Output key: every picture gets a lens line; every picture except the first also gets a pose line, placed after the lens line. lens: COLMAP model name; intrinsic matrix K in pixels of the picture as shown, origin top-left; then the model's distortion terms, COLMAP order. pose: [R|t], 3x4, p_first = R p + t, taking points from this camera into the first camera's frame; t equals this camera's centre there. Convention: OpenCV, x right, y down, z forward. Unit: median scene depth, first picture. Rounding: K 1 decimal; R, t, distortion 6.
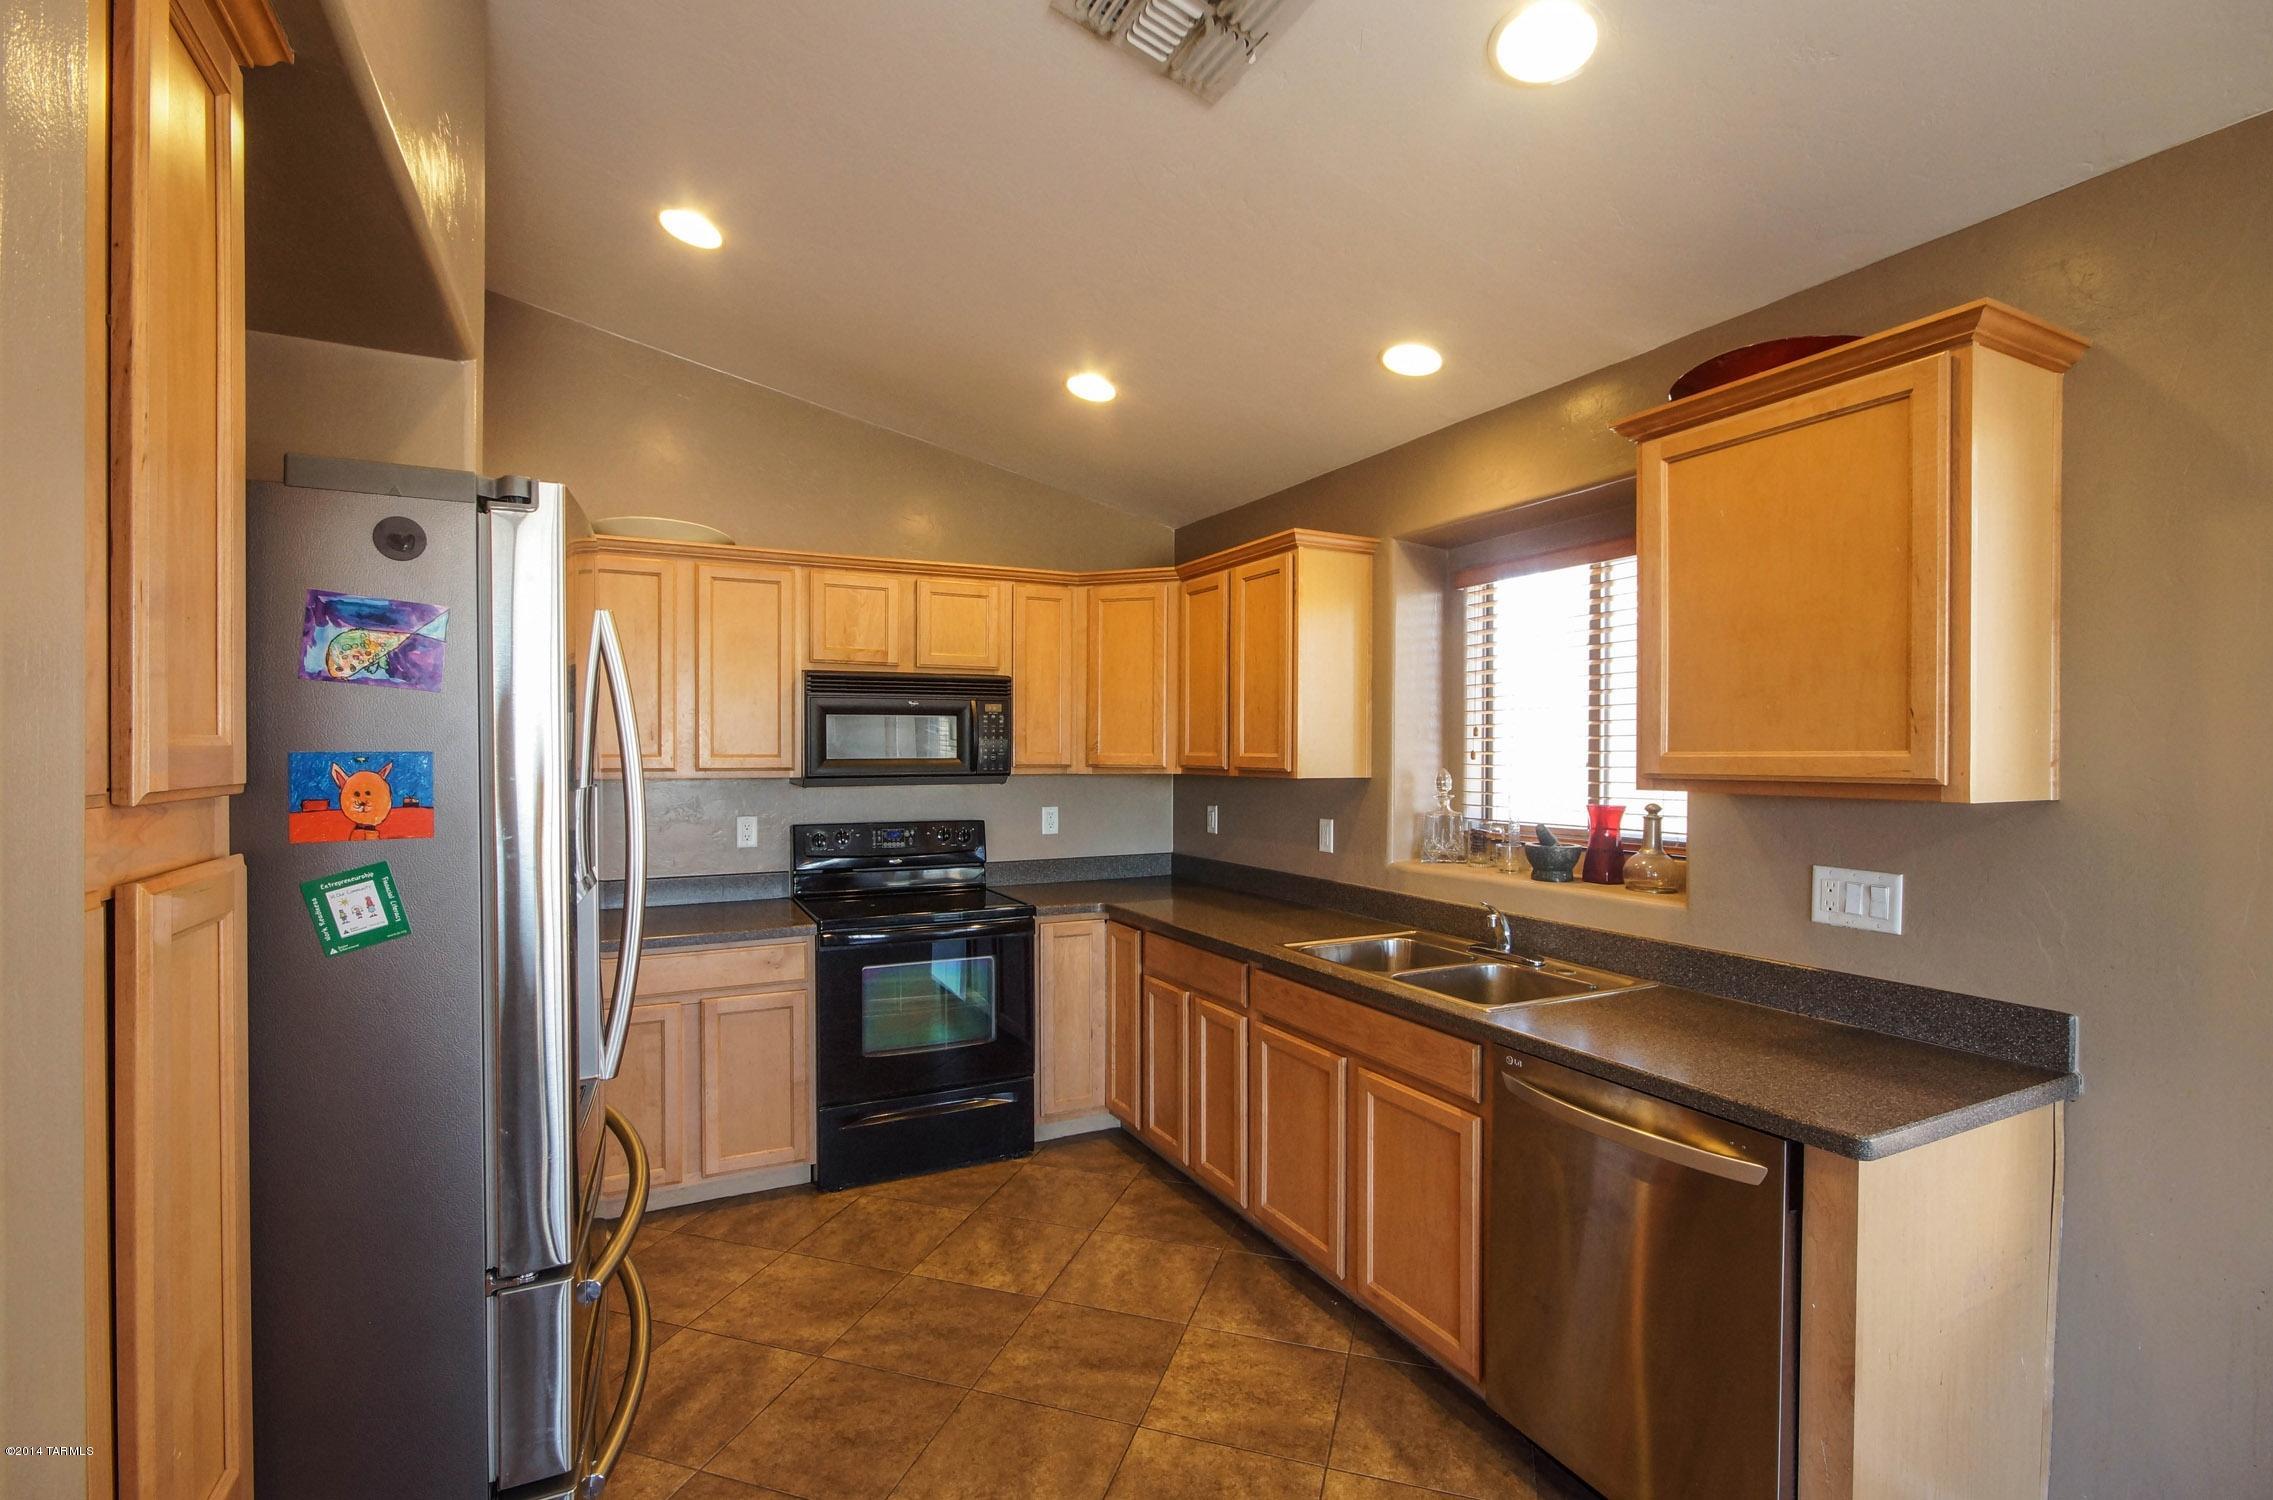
lens RADIAL K [[1016.3, 0, 1096.9], [0, 1016.3, 764.4], [0, 0, 1]] dist [0.002746, 0.000120]
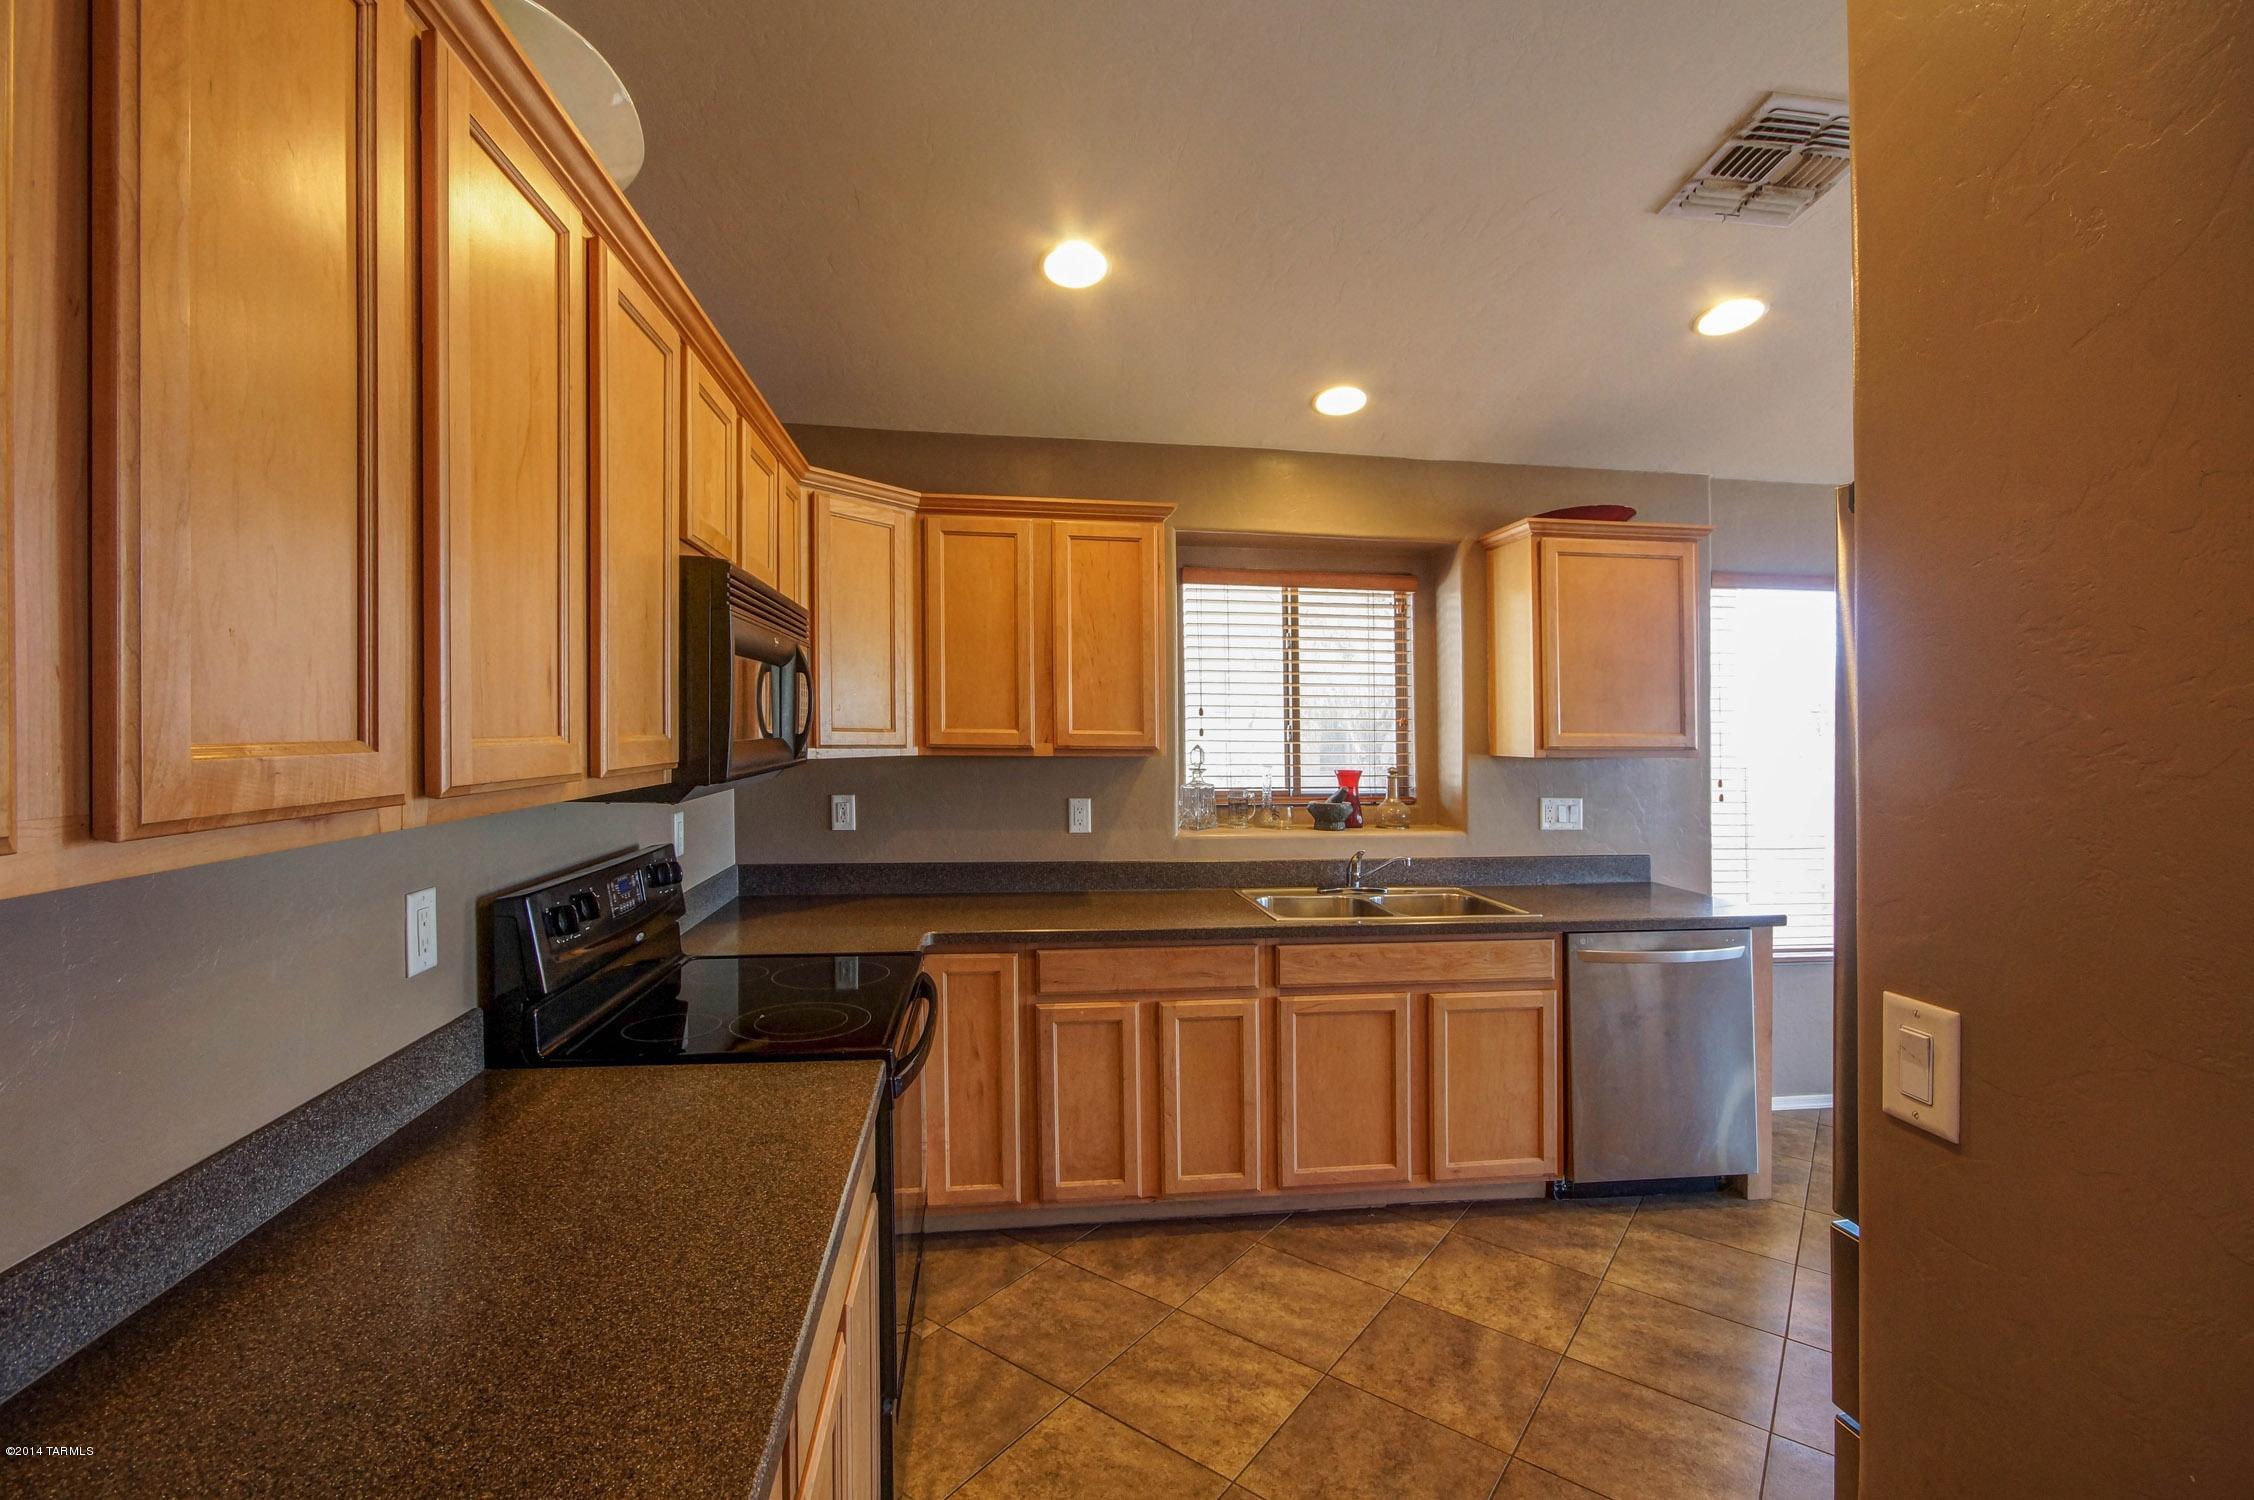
lens RADIAL K [[1002.8, 0, 1113.8], [0, 1002.8, 736.1], [0, 0, 1]] dist [-0.009225, 0.002457]
pose [[0.307883, -0.003339, 0.951418, -0.873539], [0.004207, 0.999989, 0.002149, -0.010044], [-0.951415, 0.003341, 0.307894, 0.882318]]
